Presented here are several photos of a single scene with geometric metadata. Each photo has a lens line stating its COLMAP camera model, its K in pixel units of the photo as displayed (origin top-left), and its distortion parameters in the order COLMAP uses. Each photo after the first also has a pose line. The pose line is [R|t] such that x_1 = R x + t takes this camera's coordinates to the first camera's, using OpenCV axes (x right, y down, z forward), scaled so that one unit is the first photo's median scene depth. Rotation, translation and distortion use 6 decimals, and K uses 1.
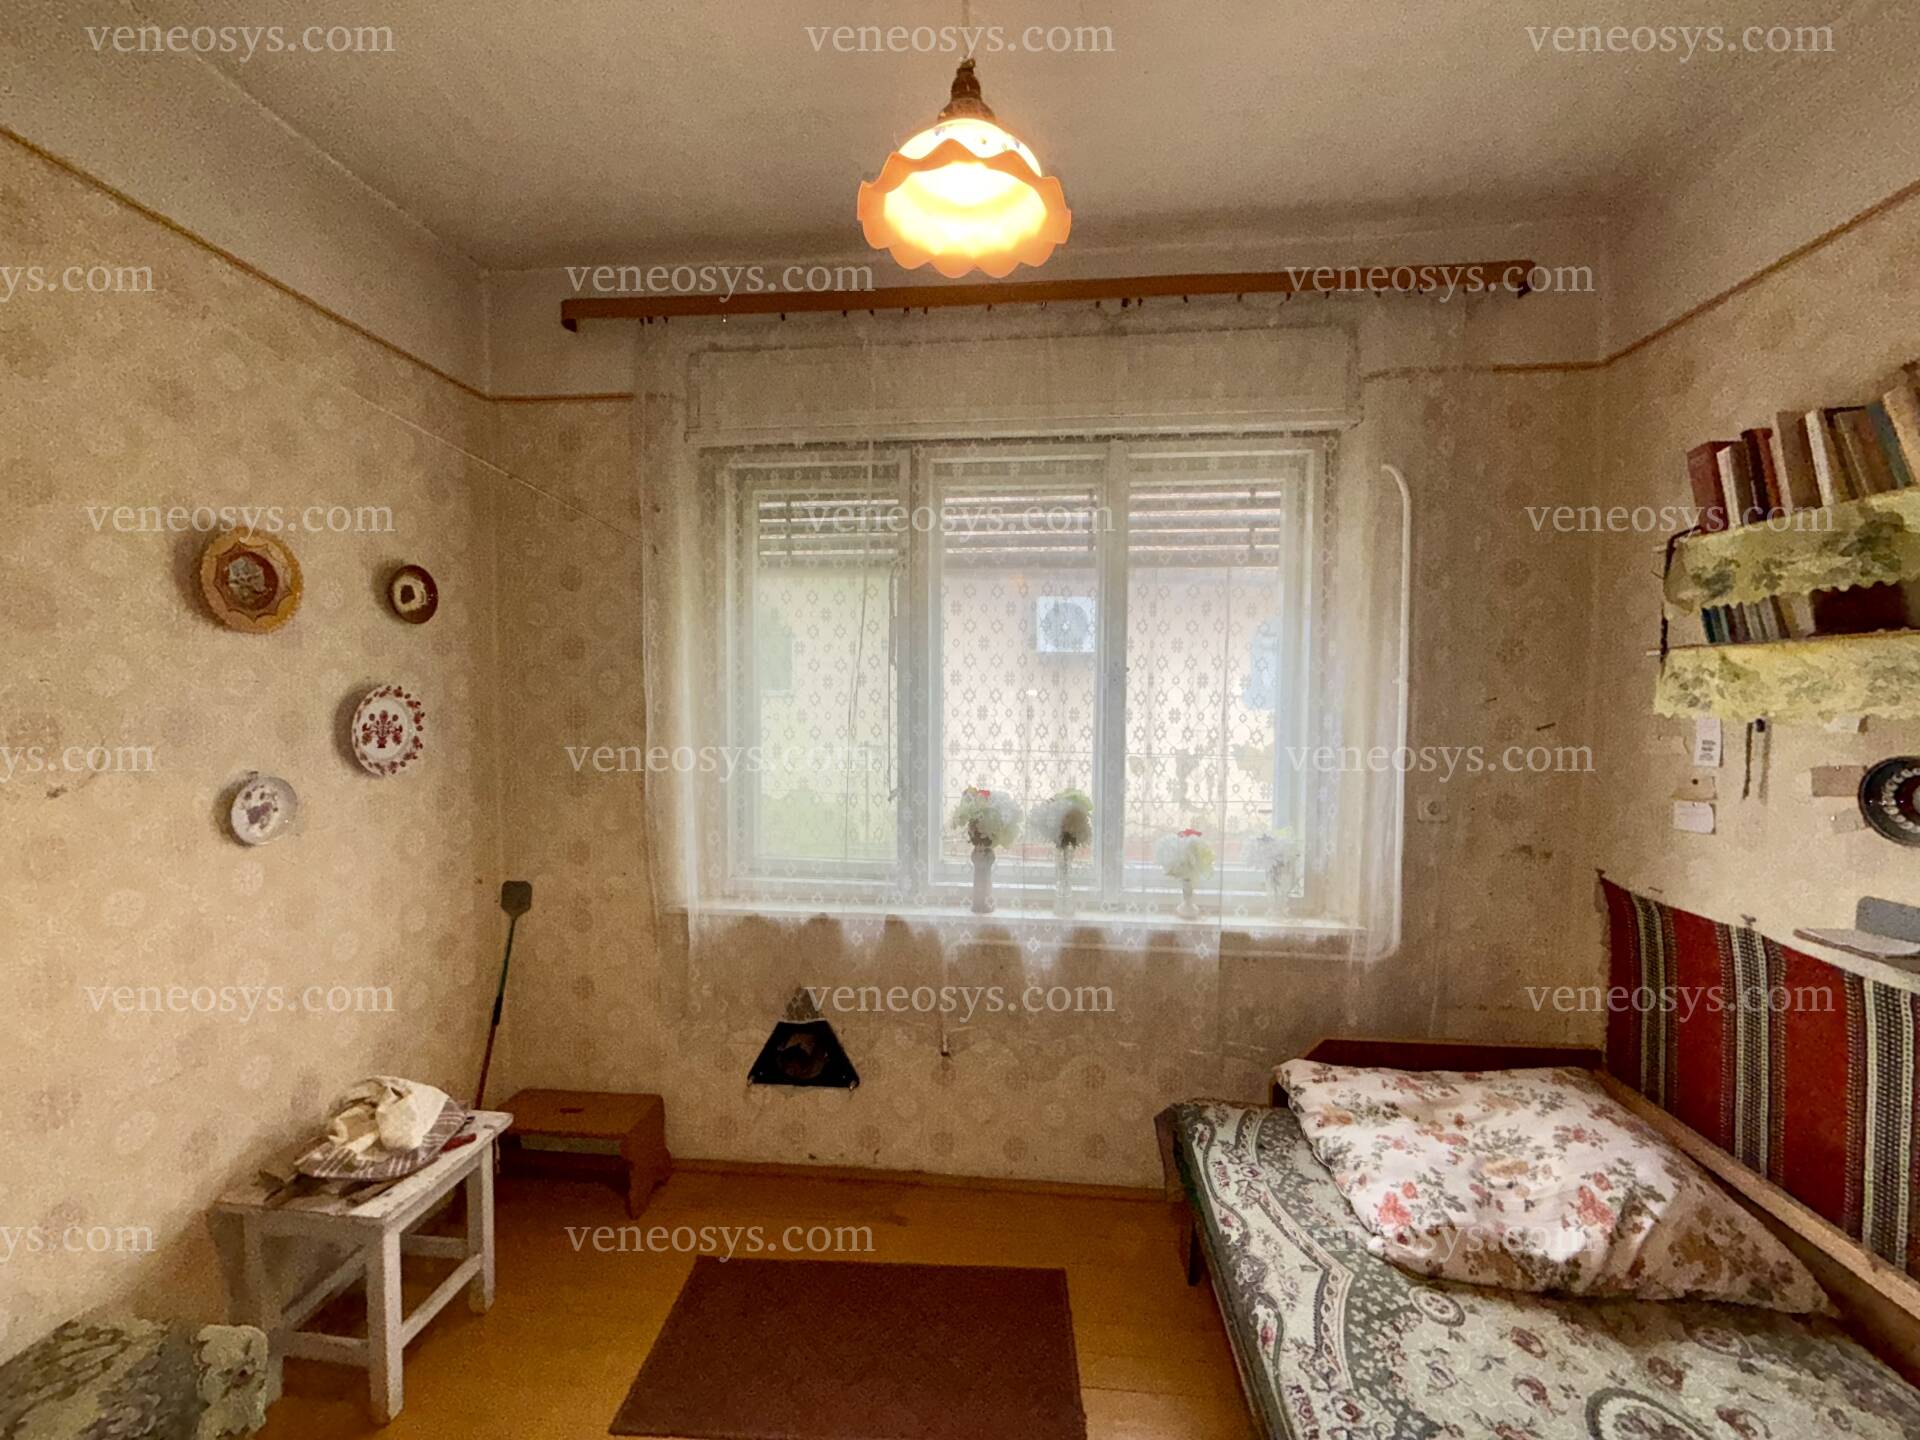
lens RADIAL K [[764.6, 0, 960.0], [0, 764.6, 720.0], [0, 0, 1]] dist [-0.000558, -0.000014]
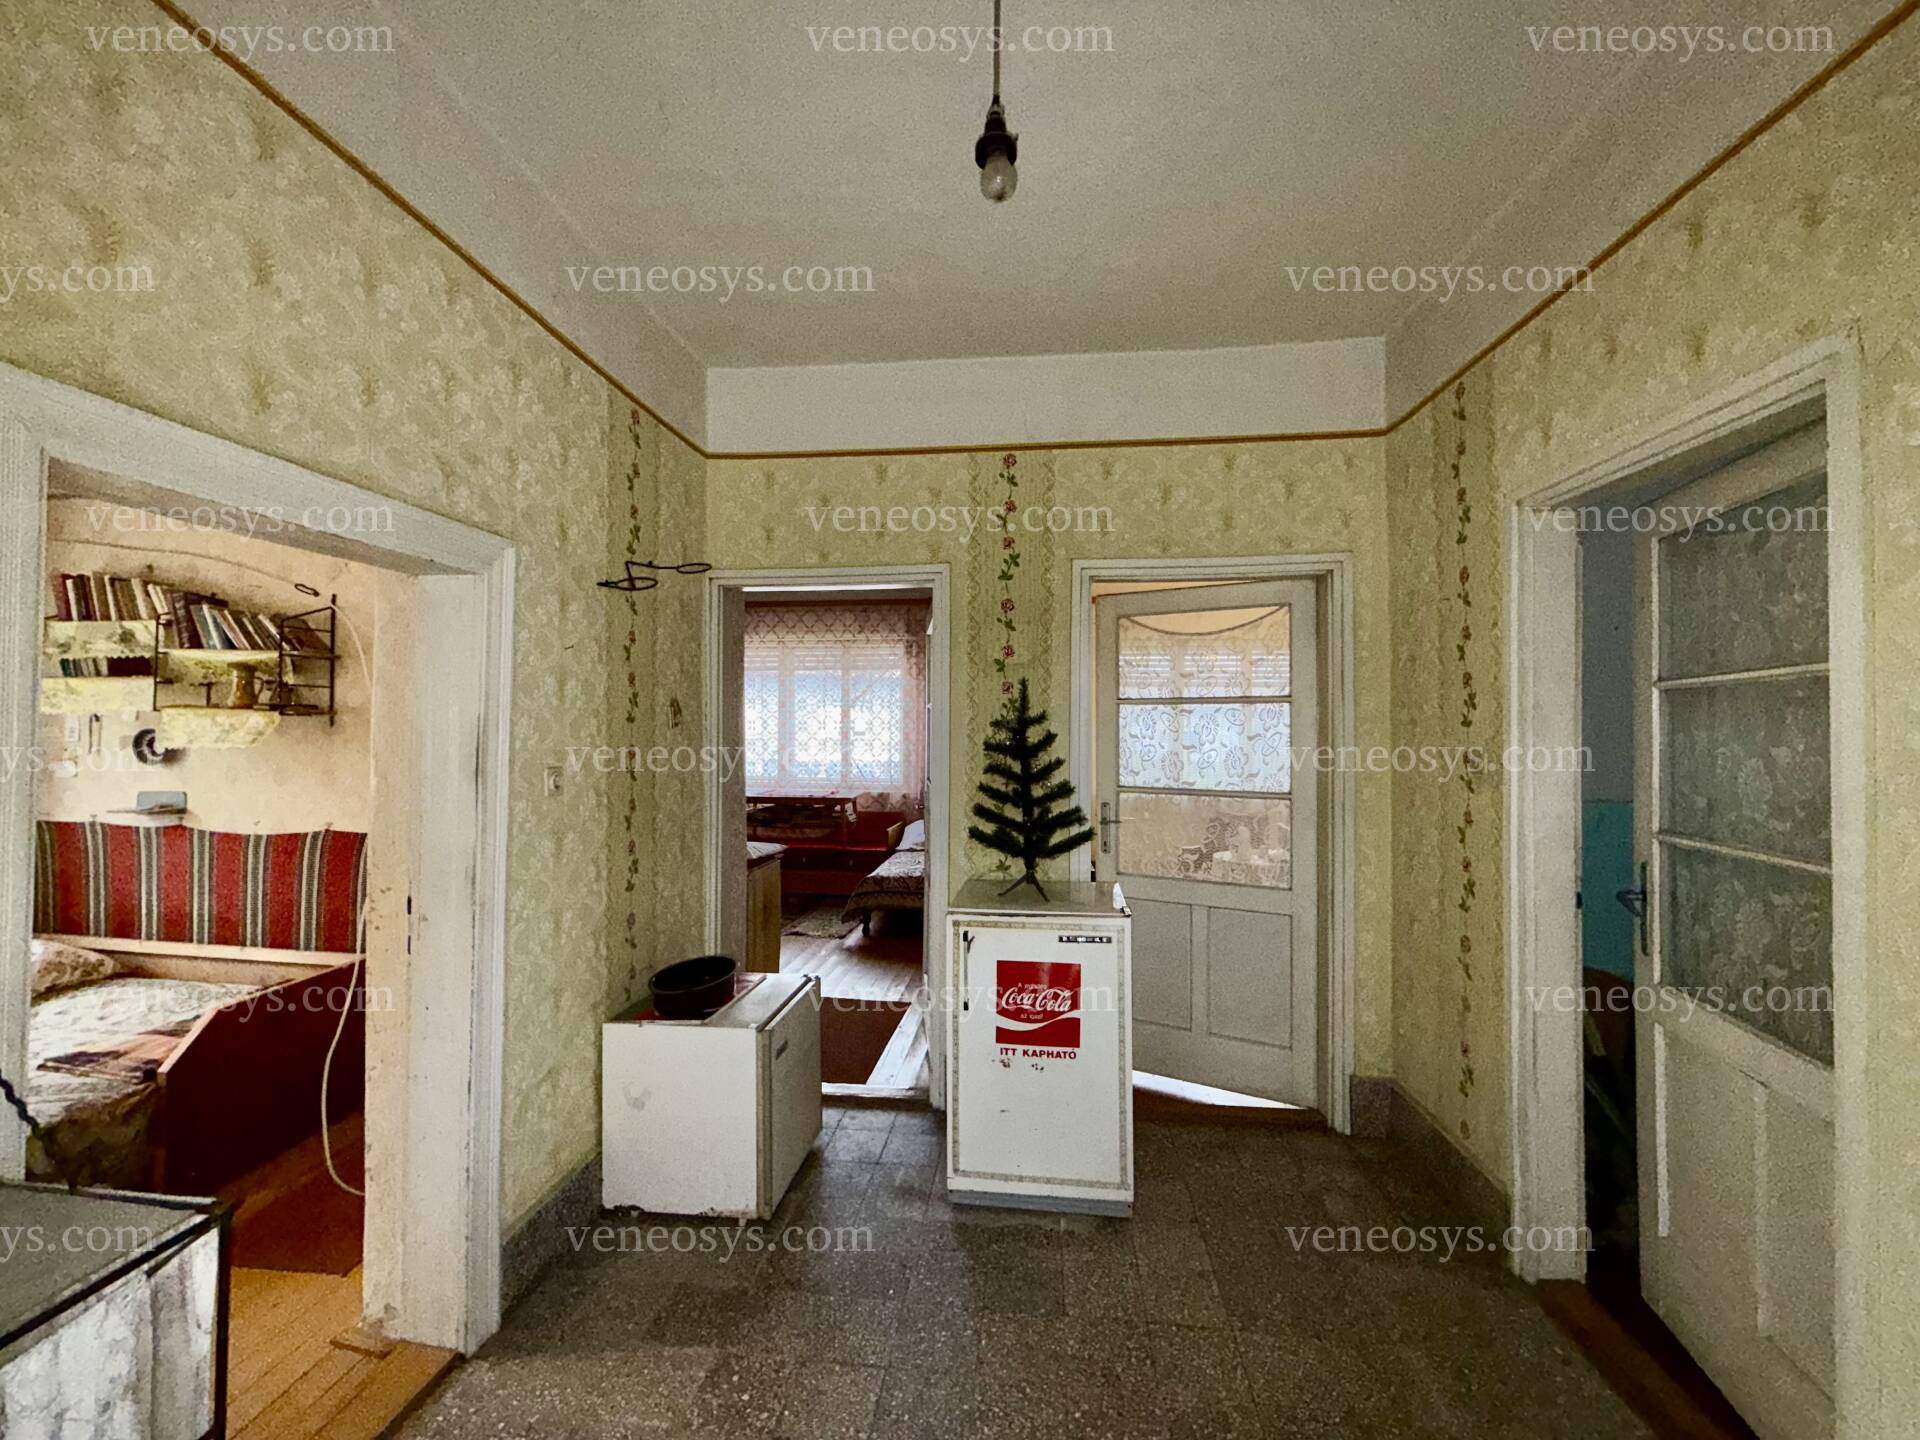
lens RADIAL K [[764.6, 0, 960.0], [0, 764.6, 720.0], [0, 0, 1]] dist [-0.000558, -0.000014]
pose [[0.026378, 0.002832, 0.999648, -0.926013], [0.029894, 0.999547, -0.003621, 0.087985], [-0.999205, 0.029979, 0.026281, -1.356079]]
